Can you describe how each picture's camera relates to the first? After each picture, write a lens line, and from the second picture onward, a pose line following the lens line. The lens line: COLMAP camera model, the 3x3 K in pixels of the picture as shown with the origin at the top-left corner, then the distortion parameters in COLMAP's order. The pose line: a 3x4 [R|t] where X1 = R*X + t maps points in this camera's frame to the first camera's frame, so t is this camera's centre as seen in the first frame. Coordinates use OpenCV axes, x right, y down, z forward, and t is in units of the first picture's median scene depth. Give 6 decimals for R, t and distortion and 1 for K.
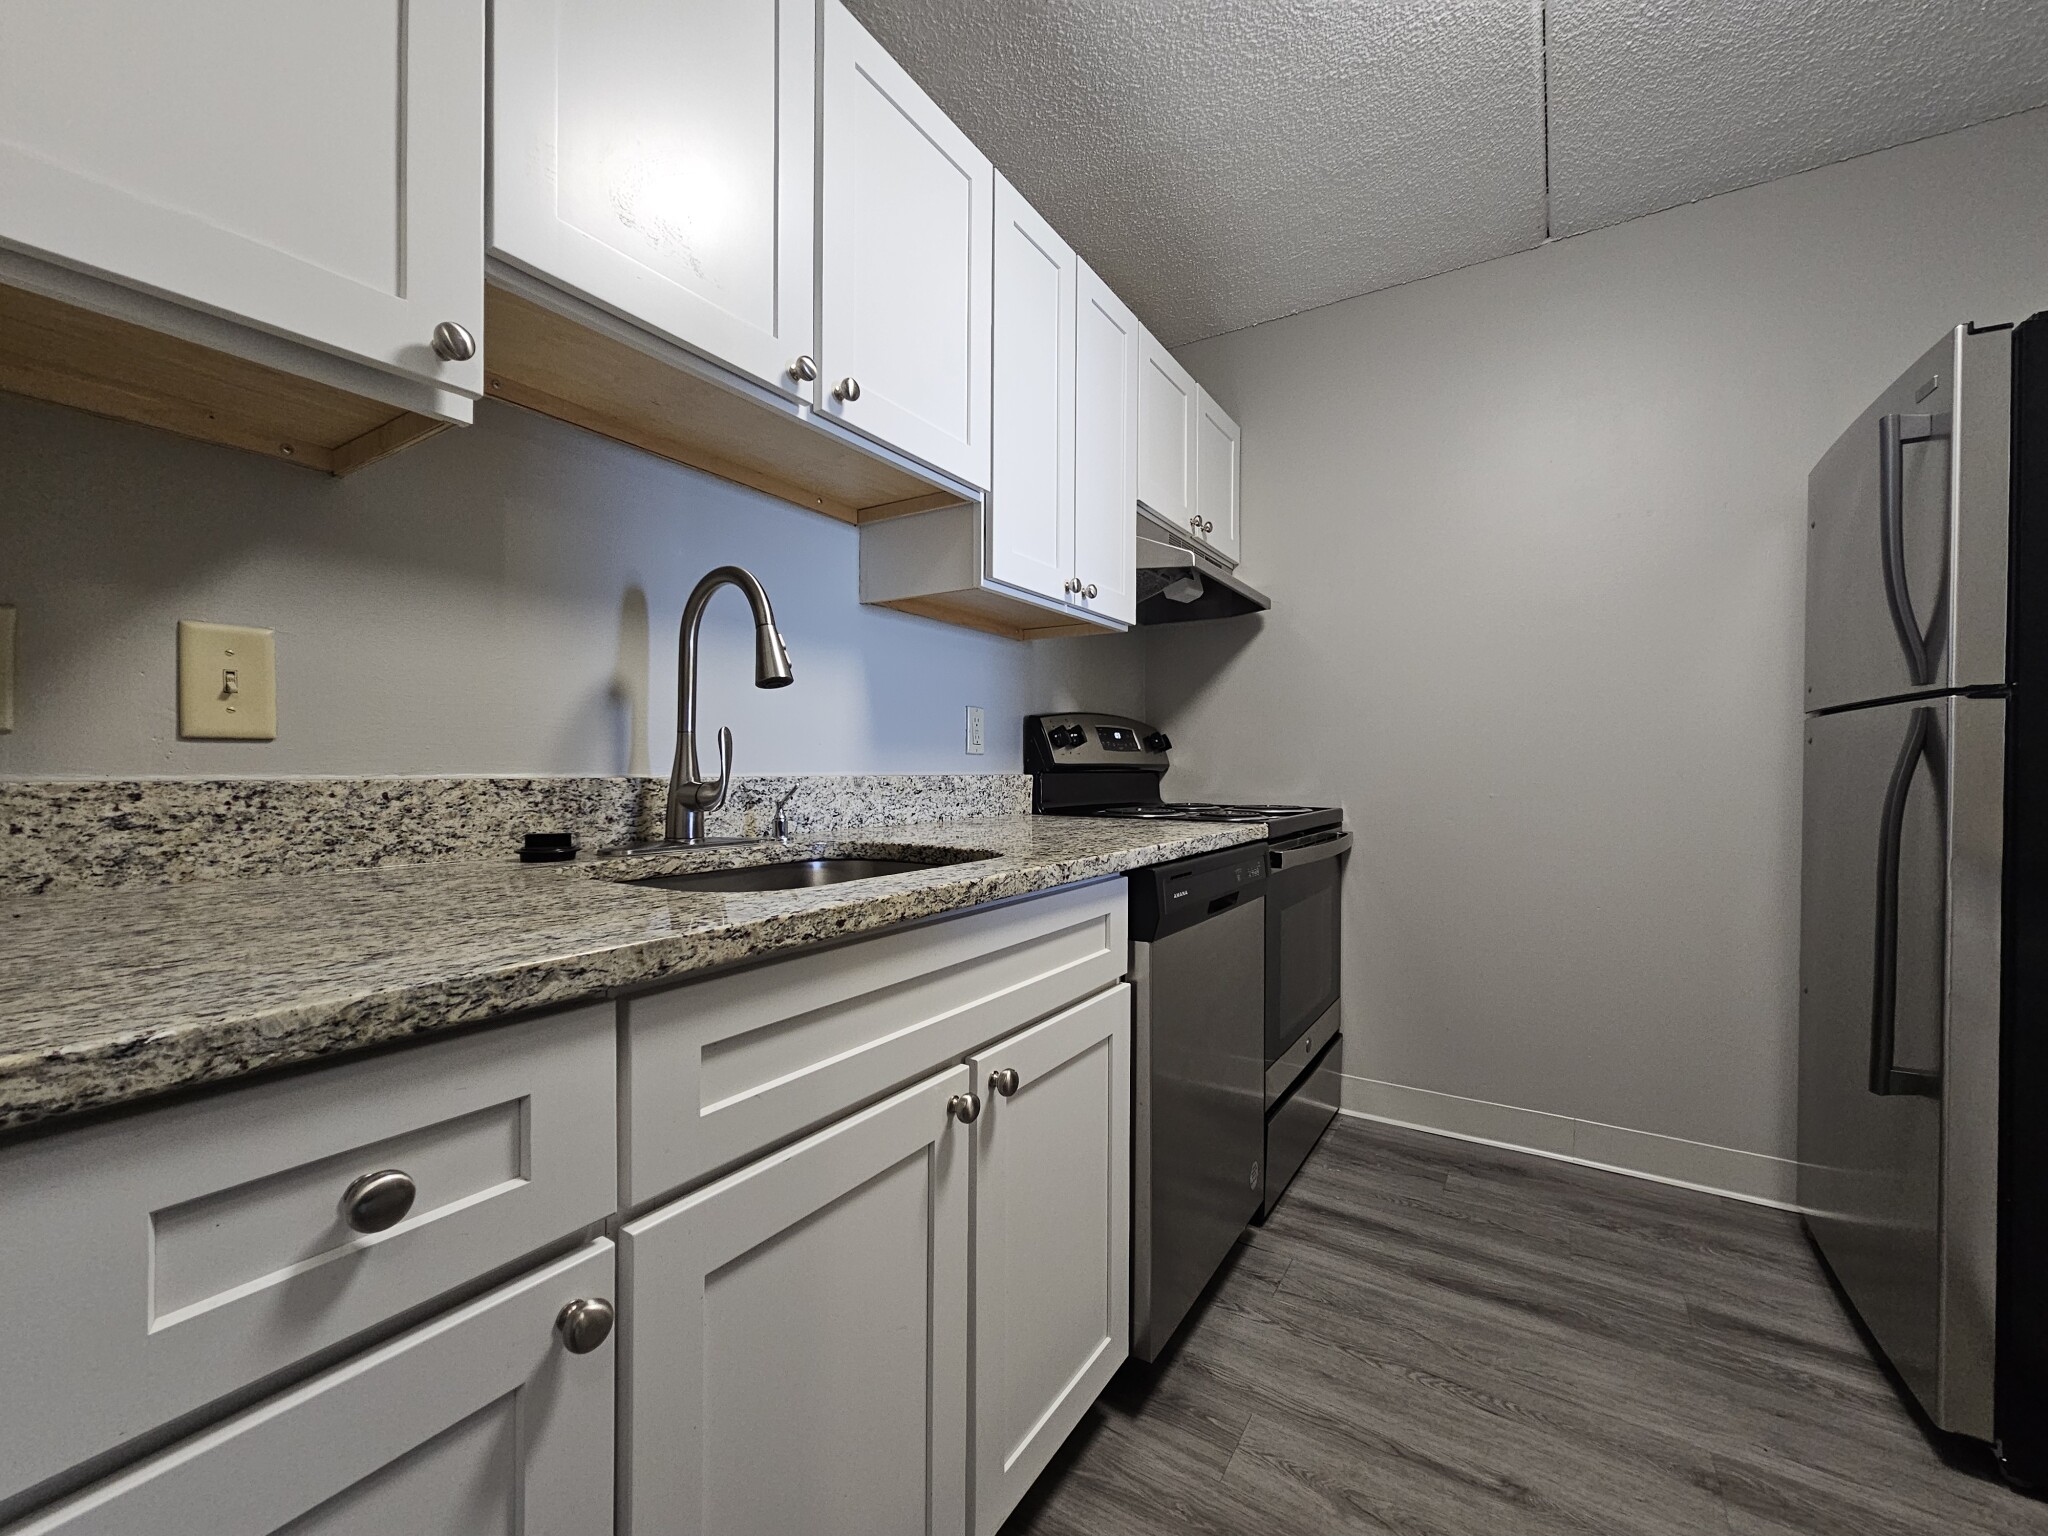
lens RADIAL K [[832.4, 0, 1030.2], [0, 832.4, 773.9], [0, 0, 1]] dist [-0.007089, 0.002751]
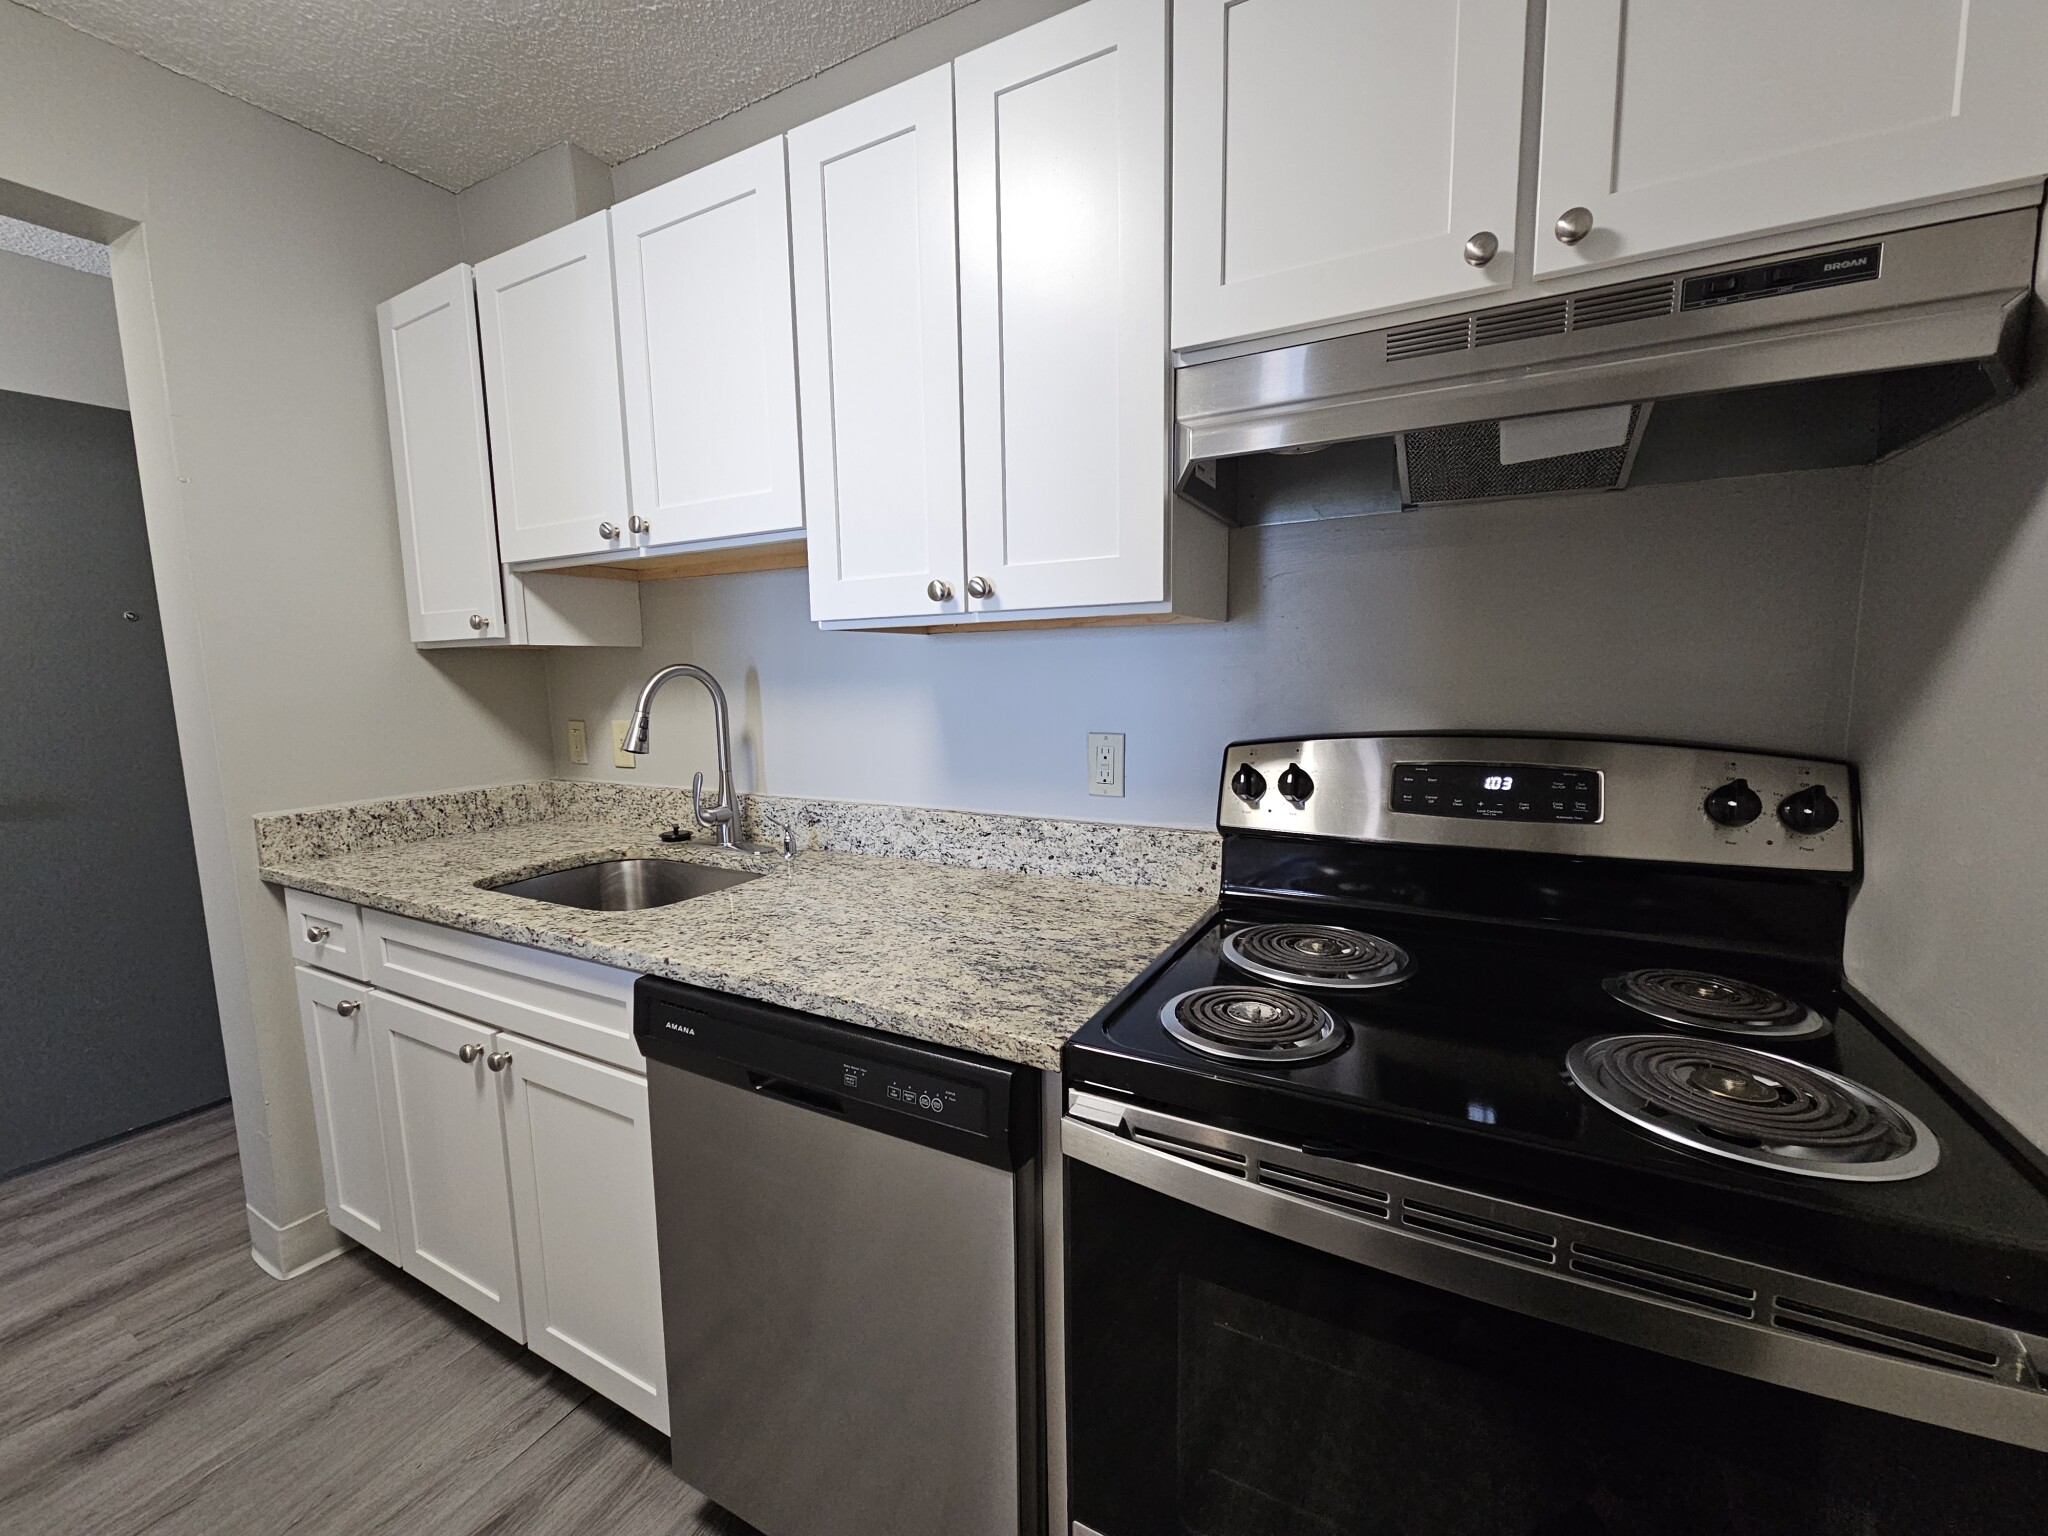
lens RADIAL K [[832.4, 0, 1030.2], [0, 832.4, 773.9], [0, 0, 1]] dist [-0.007089, 0.002751]
pose [[0.072012, 0.119262, -0.990248, 1.059400], [0.007345, 0.992735, 0.120095, -0.212263], [0.997377, -0.015921, 0.070613, 1.398278]]
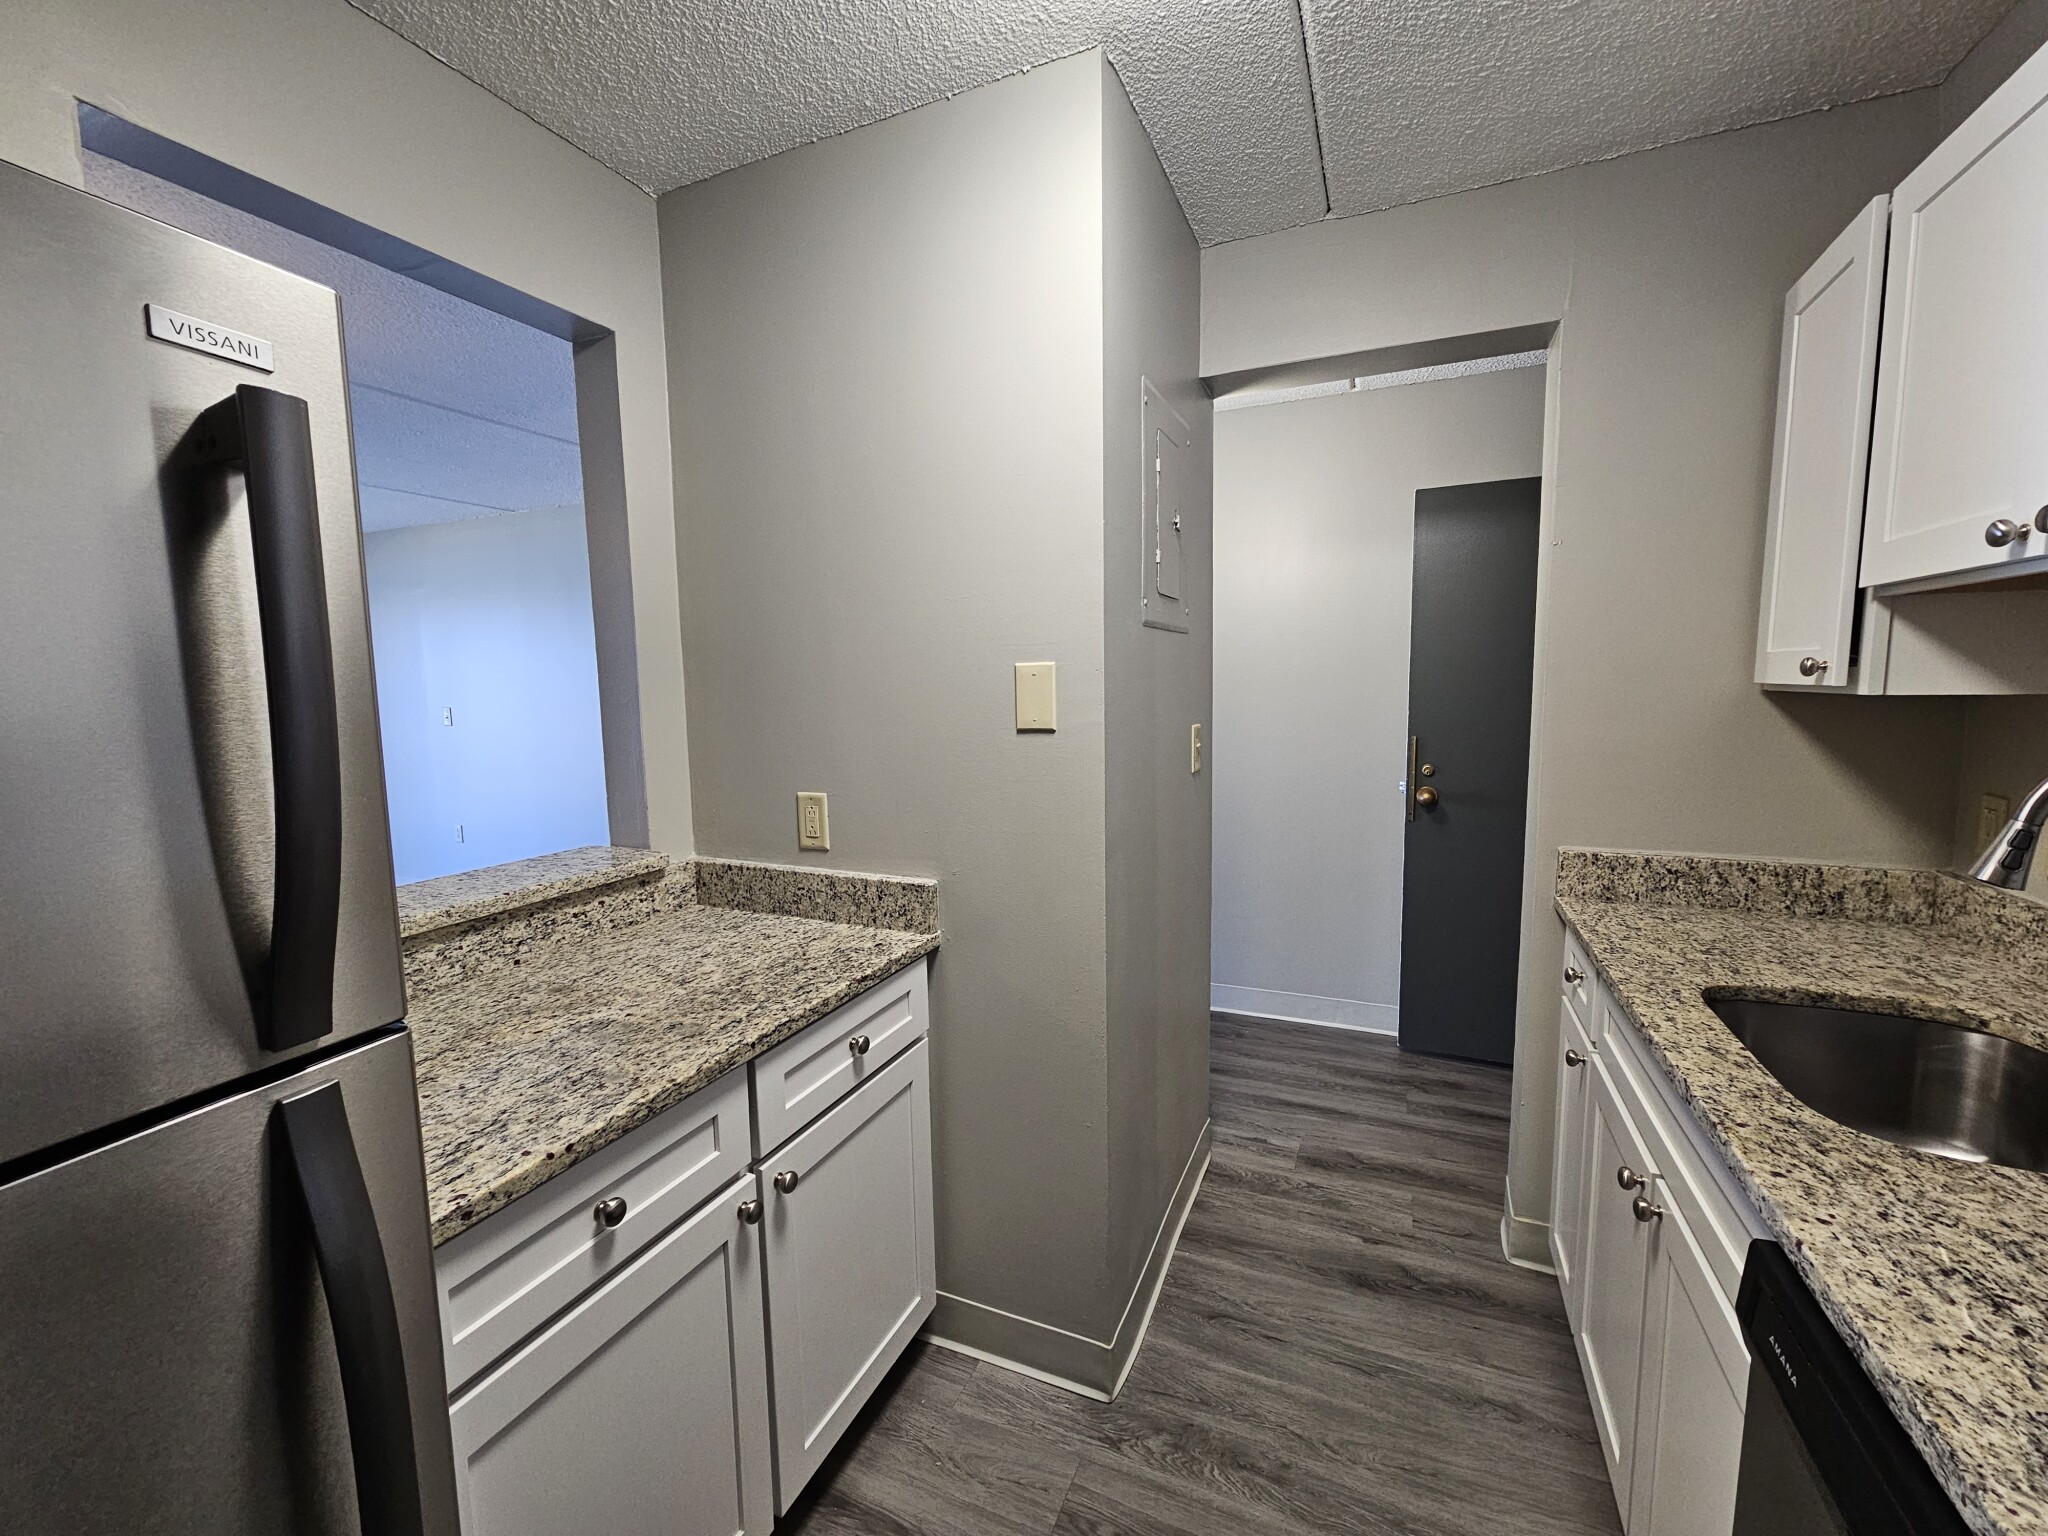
lens RADIAL K [[832.4, 0, 1030.2], [0, 832.4, 773.9], [0, 0, 1]] dist [-0.007089, 0.002751]
pose [[-0.988576, 0.025434, -0.148559, 0.768337], [0.007536, 0.992767, 0.119822, -0.302184], [0.150532, 0.117334, -0.981617, 1.509651]]
